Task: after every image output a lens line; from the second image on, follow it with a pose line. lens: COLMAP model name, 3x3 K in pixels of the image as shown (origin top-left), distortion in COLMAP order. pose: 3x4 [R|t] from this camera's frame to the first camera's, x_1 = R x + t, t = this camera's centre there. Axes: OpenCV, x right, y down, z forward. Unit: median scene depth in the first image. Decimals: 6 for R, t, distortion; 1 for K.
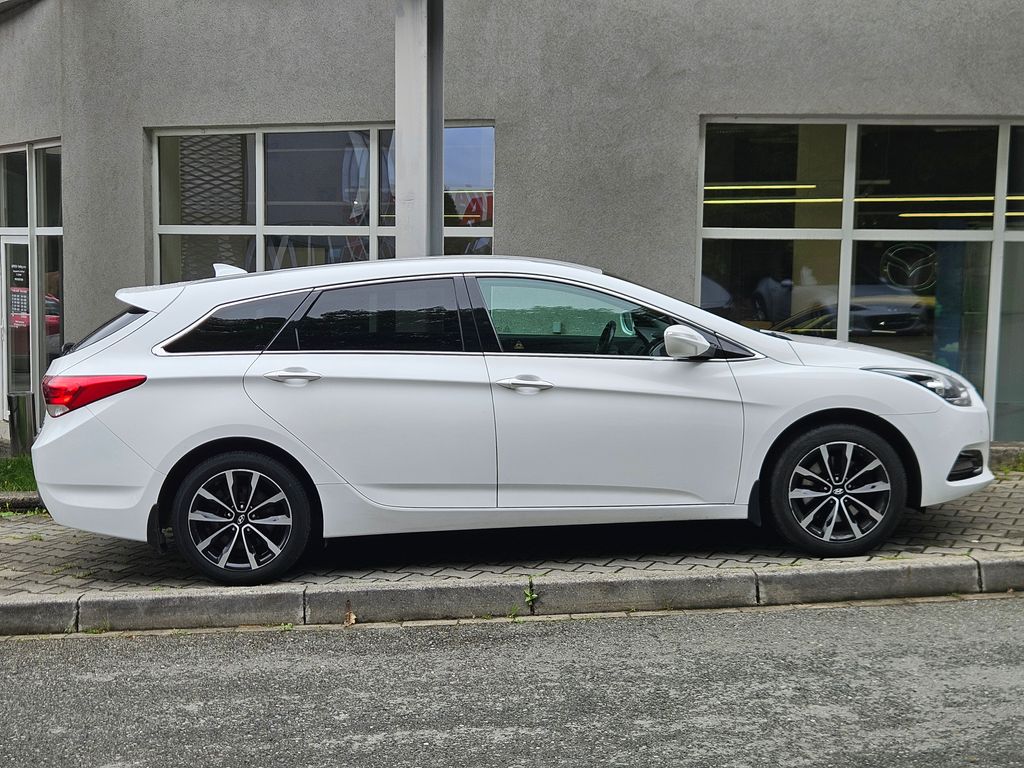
lens RADIAL K [[1314.4, 0, 515.0], [0, 1314.4, 392.5], [0, 0, 1]] dist [0.071557, 0.000000]
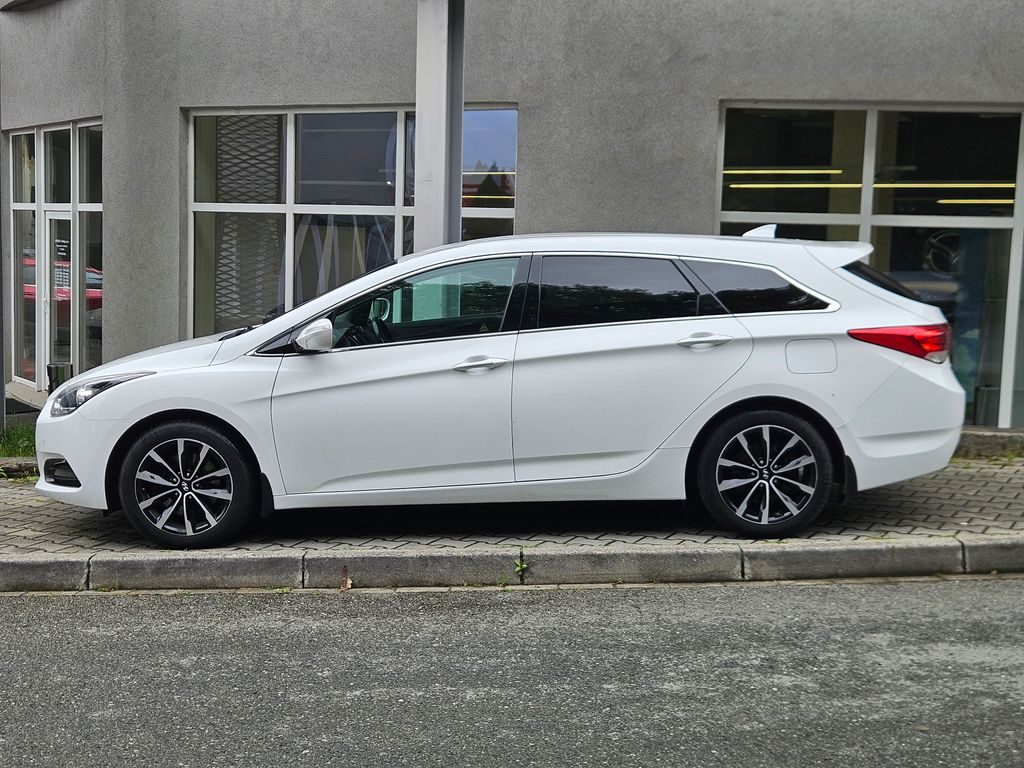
lens RADIAL K [[1314.4, 0, 506.7], [0, 1314.4, 378.4], [0, 0, 1]] dist [0.071557, 0.000000]
pose [[0.998909, 0.017981, -0.043105, 0.041121], [-0.017842, 0.999834, 0.003607, 0.003773], [0.043163, -0.002834, 0.999064, -0.030071]]
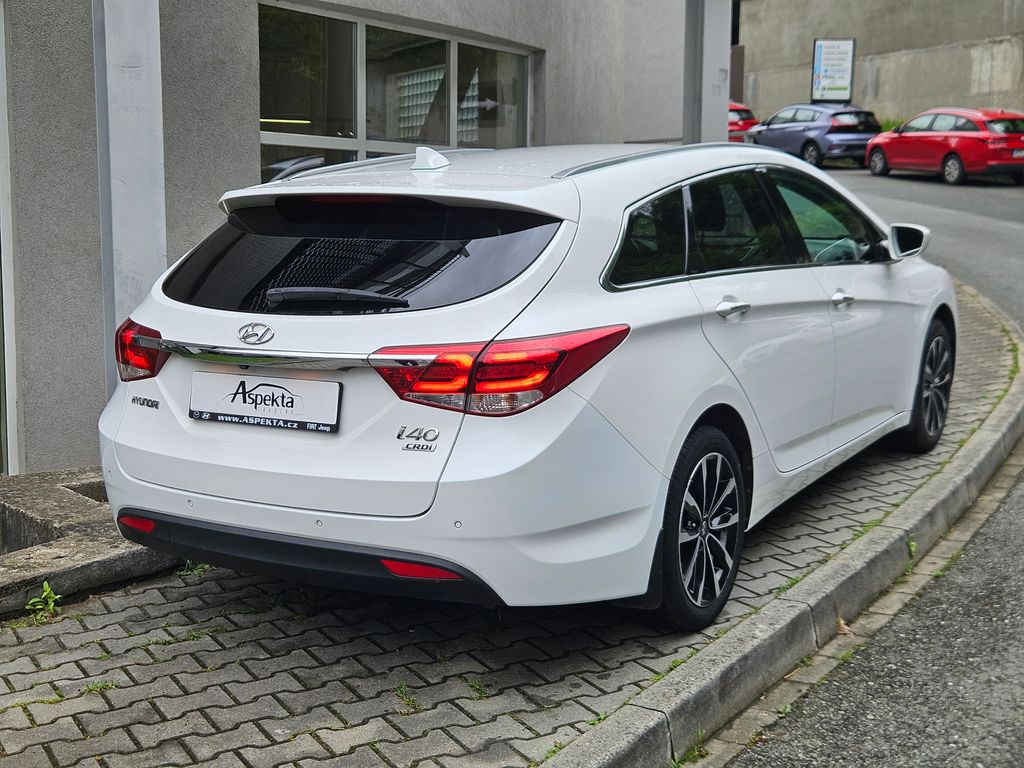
lens RADIAL K [[1314.4, 0, 511.5], [0, 1314.4, 382.2], [0, 0, 1]] dist [0.071557, 0.000000]
pose [[0.582033, -0.115824, 0.804874, -0.790590], [0.085766, 0.993027, 0.080879, -0.039381], [-0.808630, 0.021956, 0.587908, 0.685821]]
